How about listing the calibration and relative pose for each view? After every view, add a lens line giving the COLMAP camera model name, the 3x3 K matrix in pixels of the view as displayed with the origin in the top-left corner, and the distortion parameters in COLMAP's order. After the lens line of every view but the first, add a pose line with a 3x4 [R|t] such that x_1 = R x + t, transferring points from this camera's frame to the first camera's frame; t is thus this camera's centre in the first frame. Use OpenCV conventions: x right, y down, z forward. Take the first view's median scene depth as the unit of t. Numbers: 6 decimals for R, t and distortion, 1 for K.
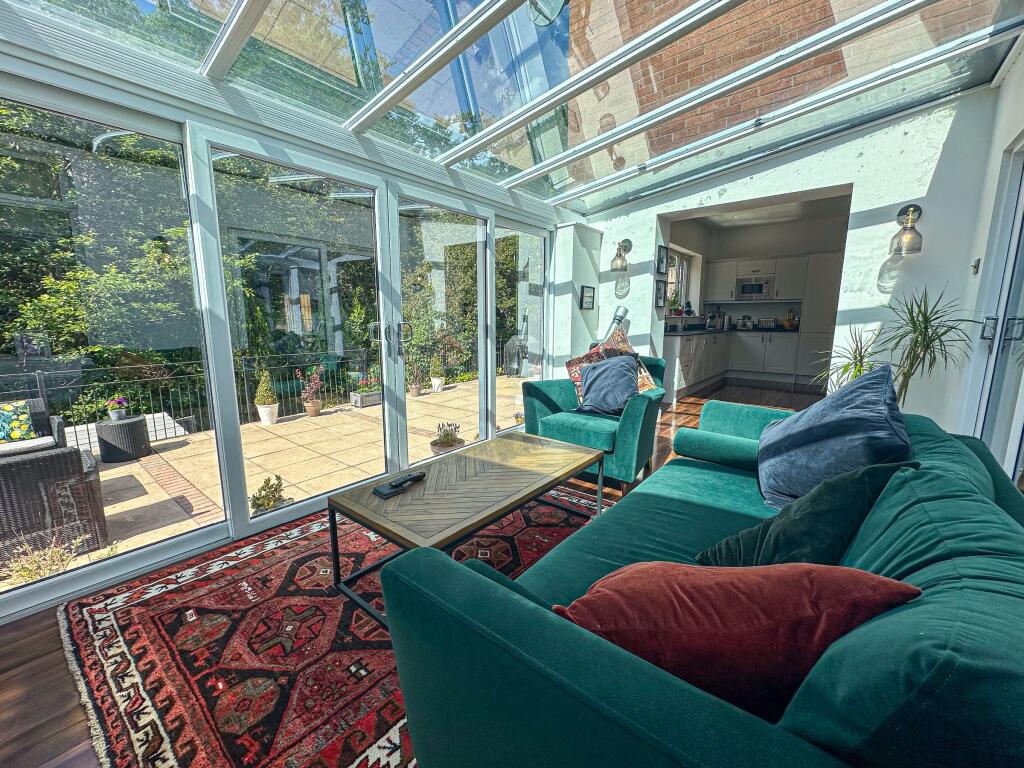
lens RADIAL K [[420.4, 0, 513.7], [0, 420.4, 385.7], [0, 0, 1]] dist [-0.001666, 0.000017]
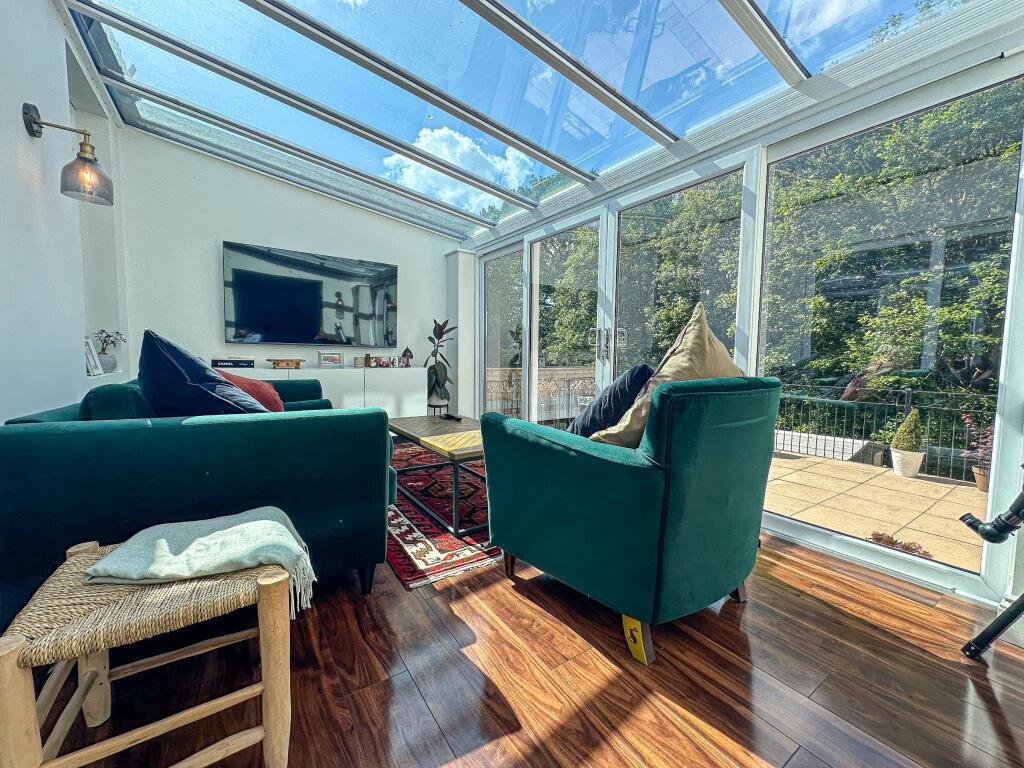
lens RADIAL K [[420.4, 0, 509.2], [0, 420.4, 381.5], [0, 0, 1]] dist [-0.001666, 0.000017]
pose [[-0.285766, 0.056372, -0.956640, 0.739538], [-0.174016, 0.978619, 0.109649, -0.078778], [0.942367, 0.197804, -0.269846, 0.949671]]
